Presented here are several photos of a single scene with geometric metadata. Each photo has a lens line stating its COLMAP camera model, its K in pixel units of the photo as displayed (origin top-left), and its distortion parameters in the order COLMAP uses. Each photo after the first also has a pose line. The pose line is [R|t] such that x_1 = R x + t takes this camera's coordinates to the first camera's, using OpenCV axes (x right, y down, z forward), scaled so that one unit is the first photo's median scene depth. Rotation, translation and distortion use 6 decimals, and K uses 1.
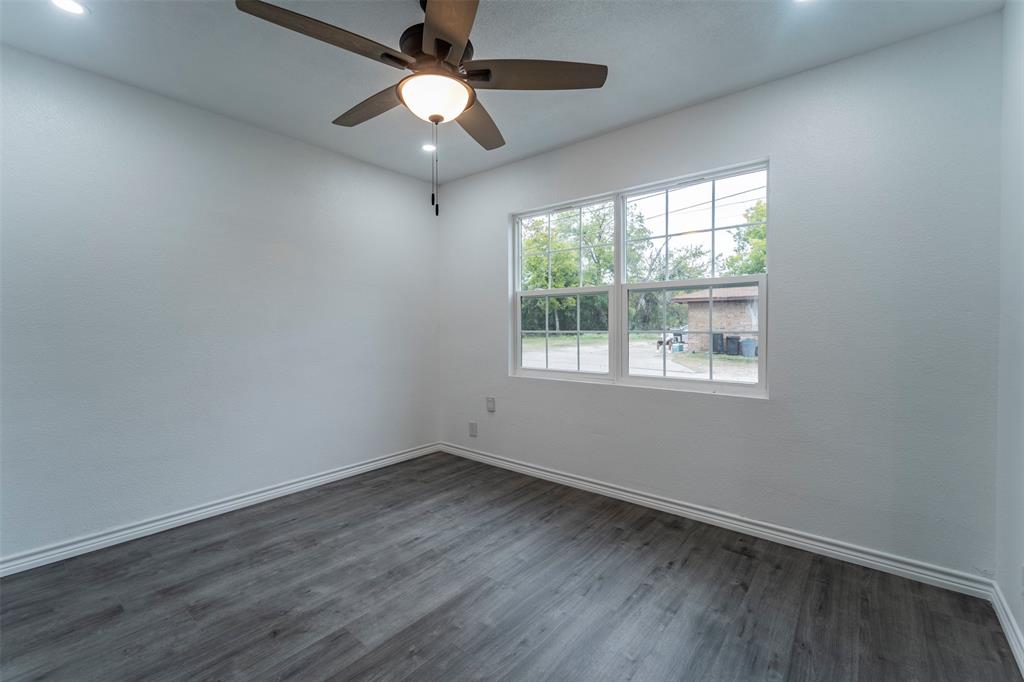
lens RADIAL K [[425.3, 0, 509.1], [0, 425.3, 324.1], [0, 0, 1]] dist [0.000635, 0.000054]
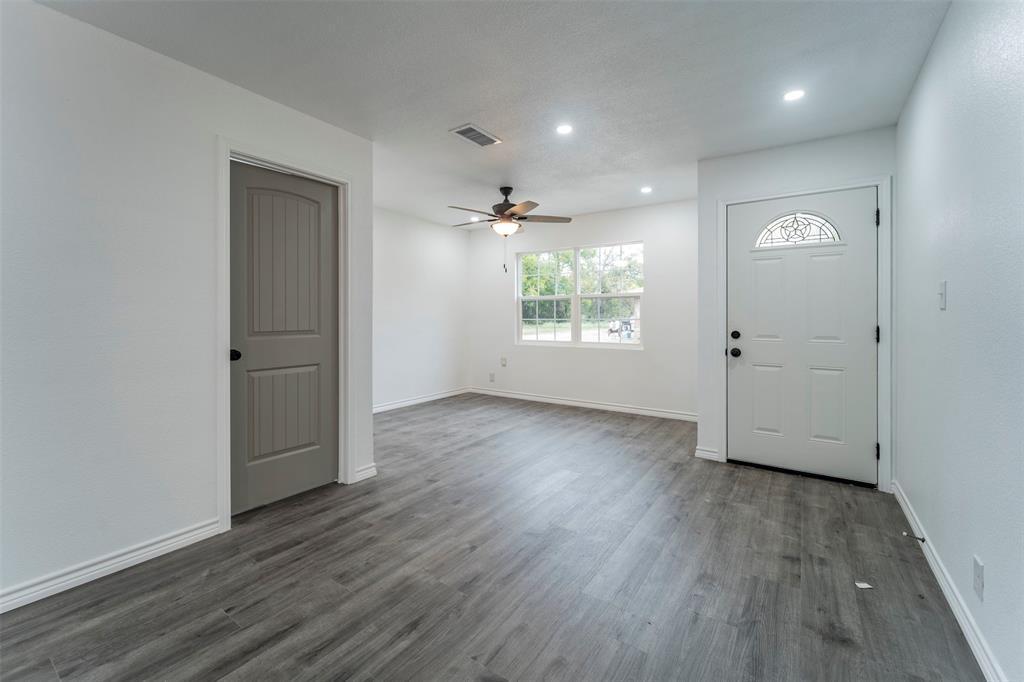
lens RADIAL K [[425.3, 0, 509.1], [0, 425.3, 324.1], [0, 0, 1]] dist [0.000635, 0.000054]
pose [[0.995331, -0.002508, 0.096486, -0.181637], [0.000351, 0.999750, 0.022365, -0.002138], [-0.096517, -0.022227, 0.995083, -0.694944]]
